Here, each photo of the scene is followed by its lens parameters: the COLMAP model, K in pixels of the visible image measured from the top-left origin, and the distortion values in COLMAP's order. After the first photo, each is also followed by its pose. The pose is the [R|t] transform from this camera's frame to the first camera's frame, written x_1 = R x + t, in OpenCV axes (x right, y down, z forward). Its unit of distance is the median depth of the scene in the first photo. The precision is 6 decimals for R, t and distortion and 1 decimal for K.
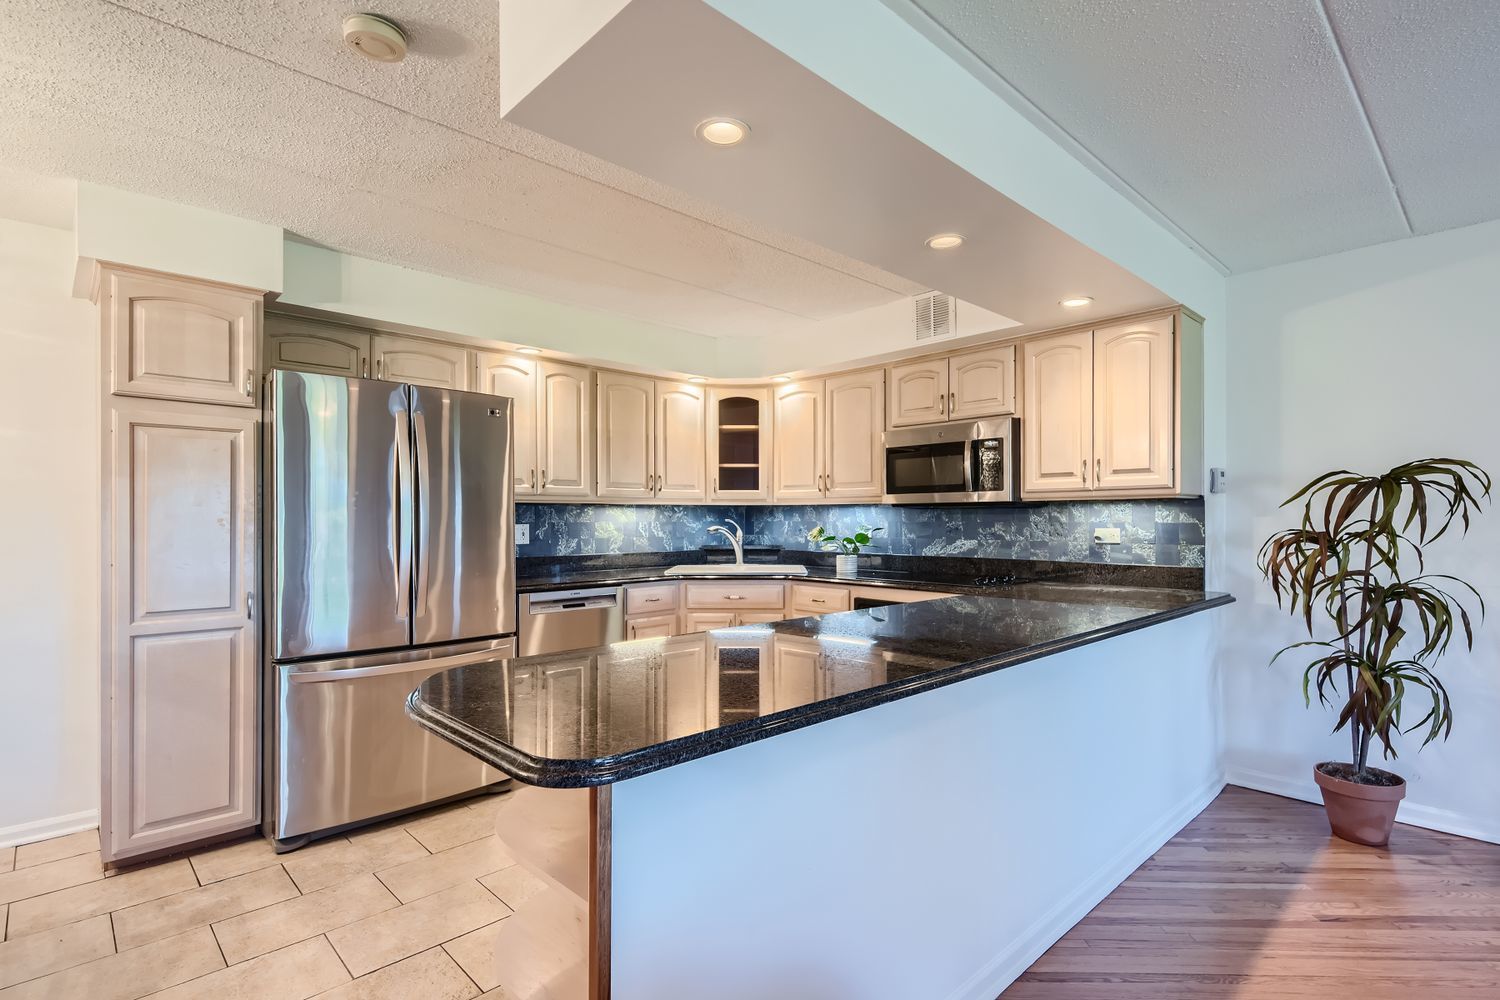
lens RADIAL K [[717.7, 0, 751.9], [0, 717.7, 517.5], [0, 0, 1]] dist [0.003773, 0.000479]
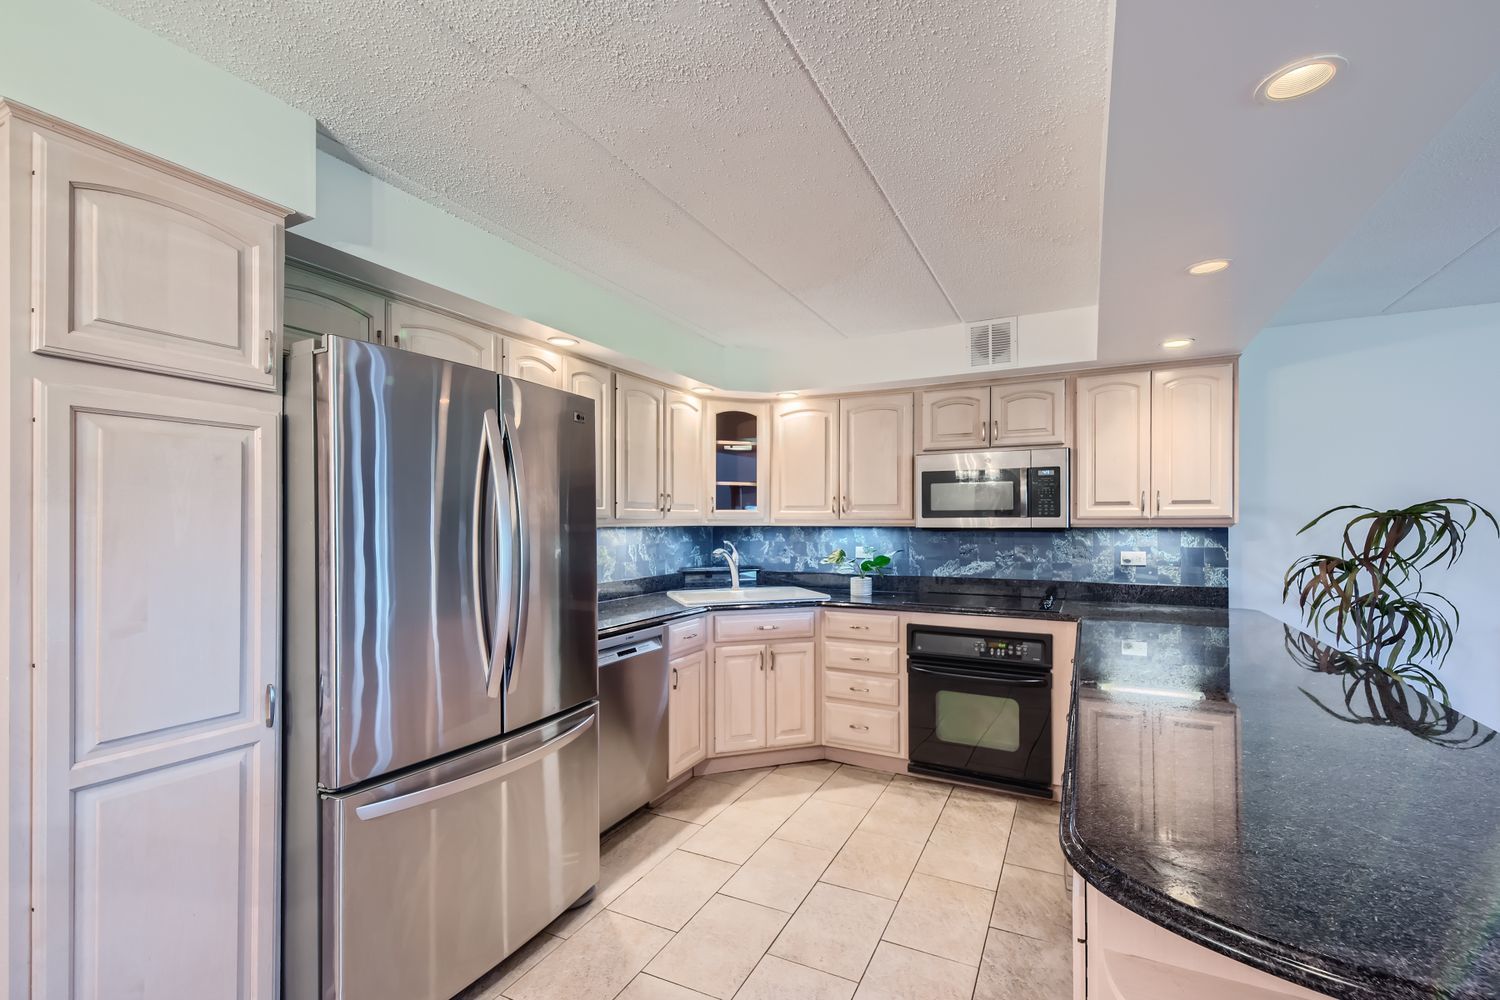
lens RADIAL K [[660.1, 0, 764.2], [0, 660.1, 522.1], [0, 0, 1]] dist [0.022177, -0.007460]
pose [[0.940686, 0.000107, 0.339278, -0.375750], [0.000078, 1.000000, -0.000530, -0.029350], [-0.339278, 0.000525, 0.940686, 0.232440]]
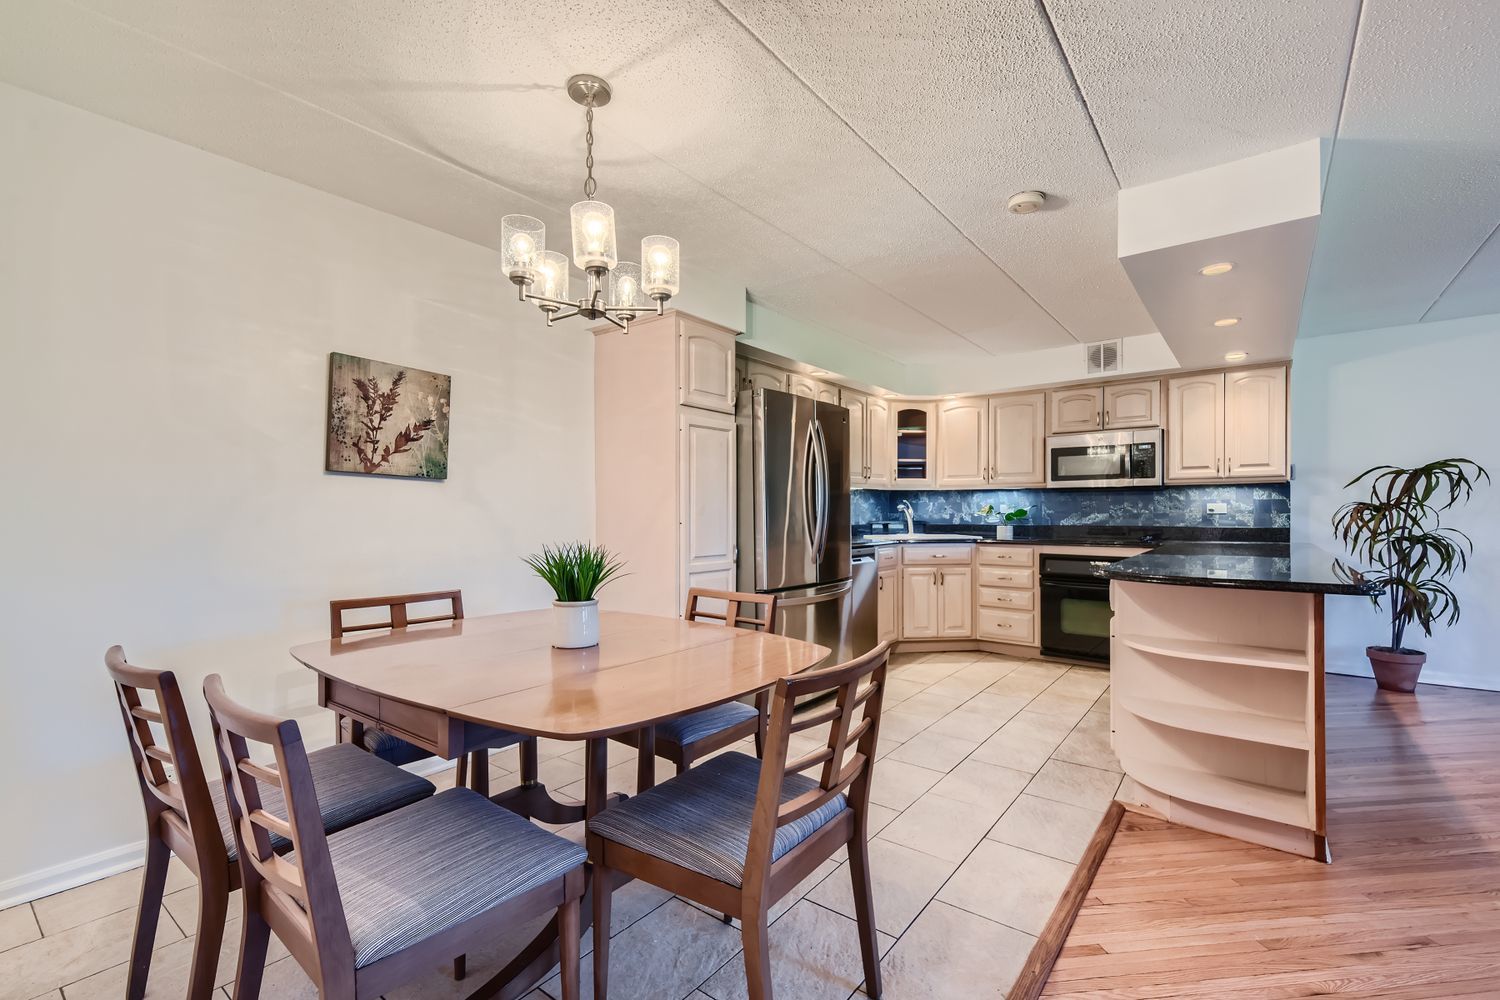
lens RADIAL K [[646.2, 0, 761.4], [0, 646.2, 511.6], [0, 0, 1]] dist [0.019876, -0.007330]
pose [[0.989014, -0.001282, 0.147818, -0.640150], [0.000871, 0.999996, 0.002841, 0.026647], [-0.147821, -0.002681, 0.989011, -0.204838]]
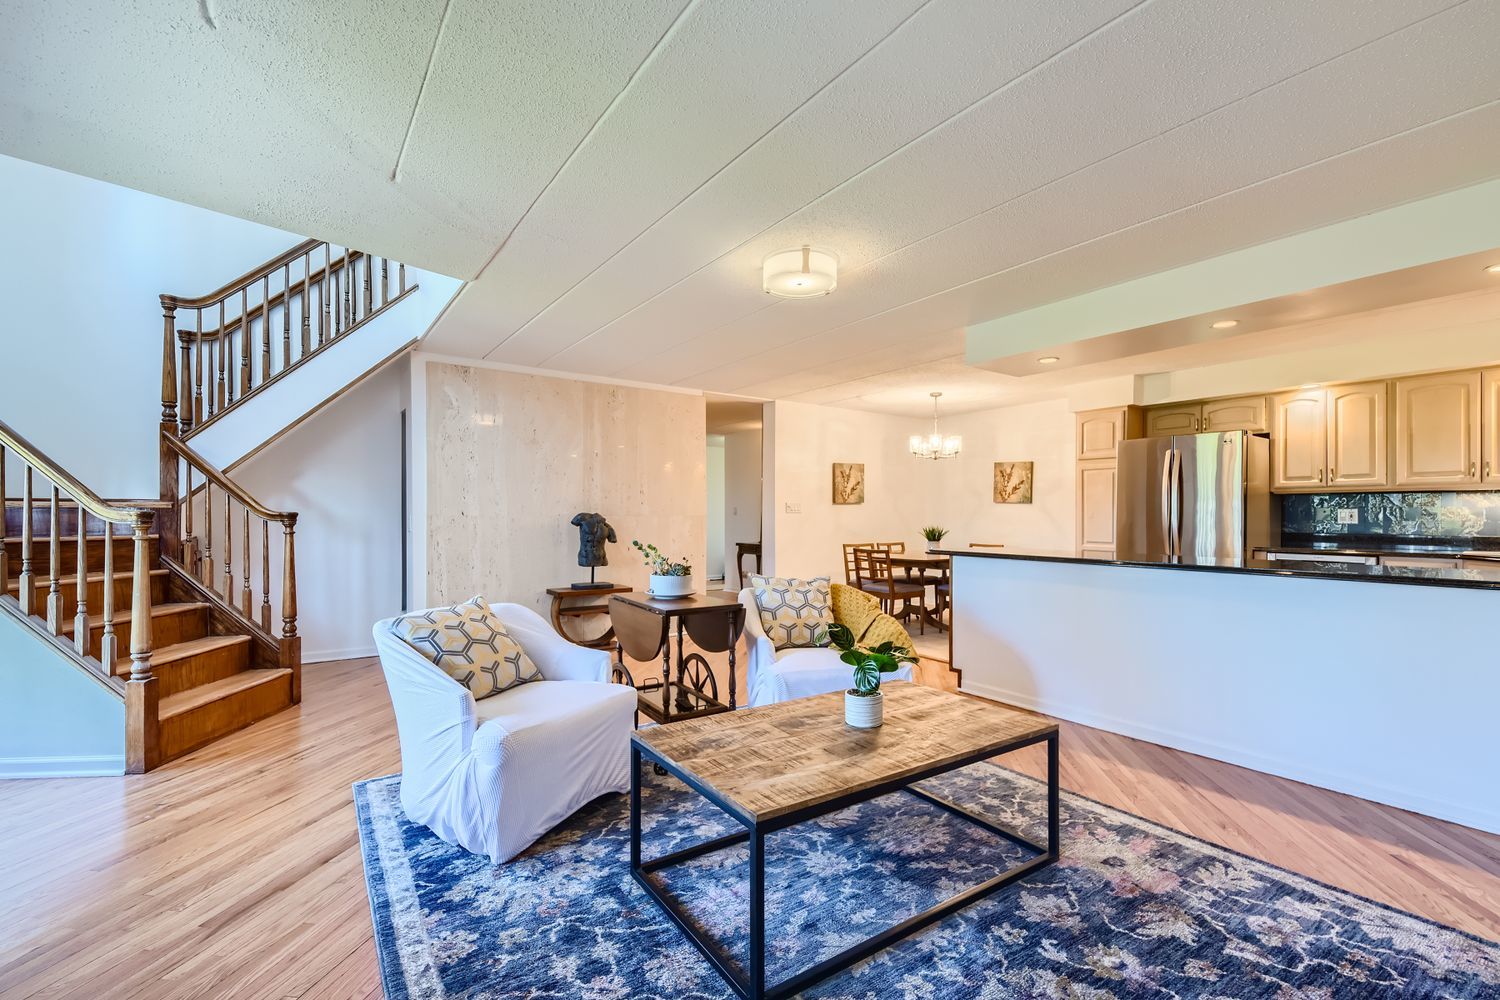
lens RADIAL K [[660.1, 0, 764.2], [0, 660.1, 522.1], [0, 0, 1]] dist [0.022177, -0.007460]
pose [[-0.142918, 0.010203, -0.989682, 1.233547], [-0.002302, 0.999941, 0.010641, 0.027364], [0.989732, 0.003799, -0.142886, 0.128191]]
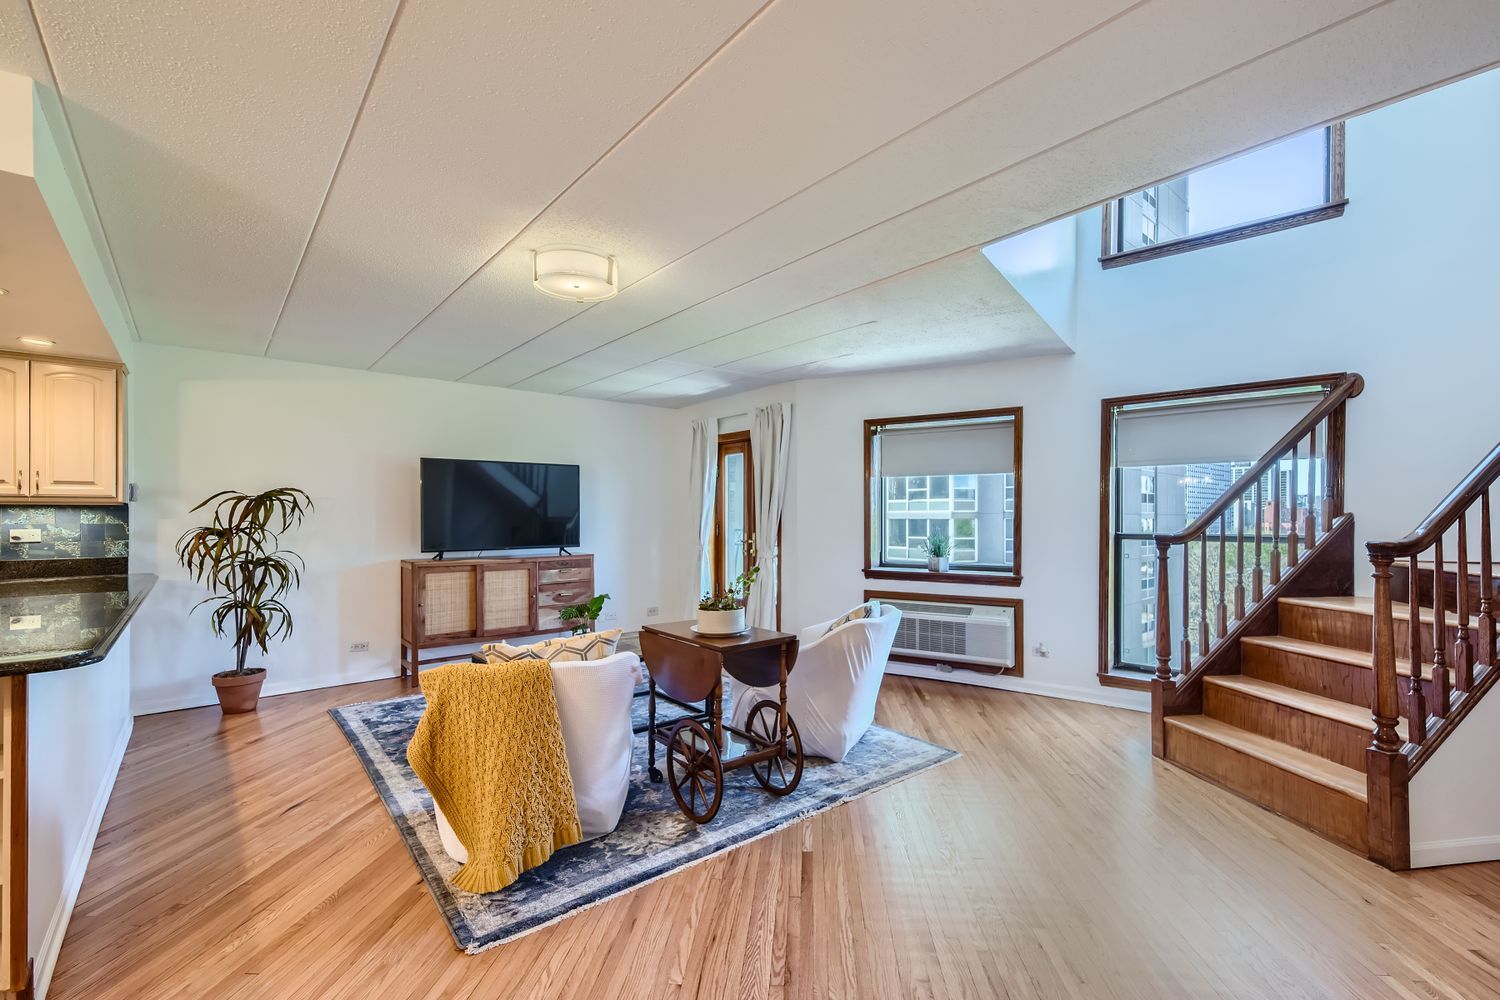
lens RADIAL K [[646.2, 0, 761.4], [0, 646.2, 511.6], [0, 0, 1]] dist [0.019876, -0.007330]
pose [[0.052832, 0.010205, 0.998551, -0.481690], [0.003264, 0.999941, -0.010392, 0.001428], [-0.998598, 0.003808, 0.052796, -0.227119]]
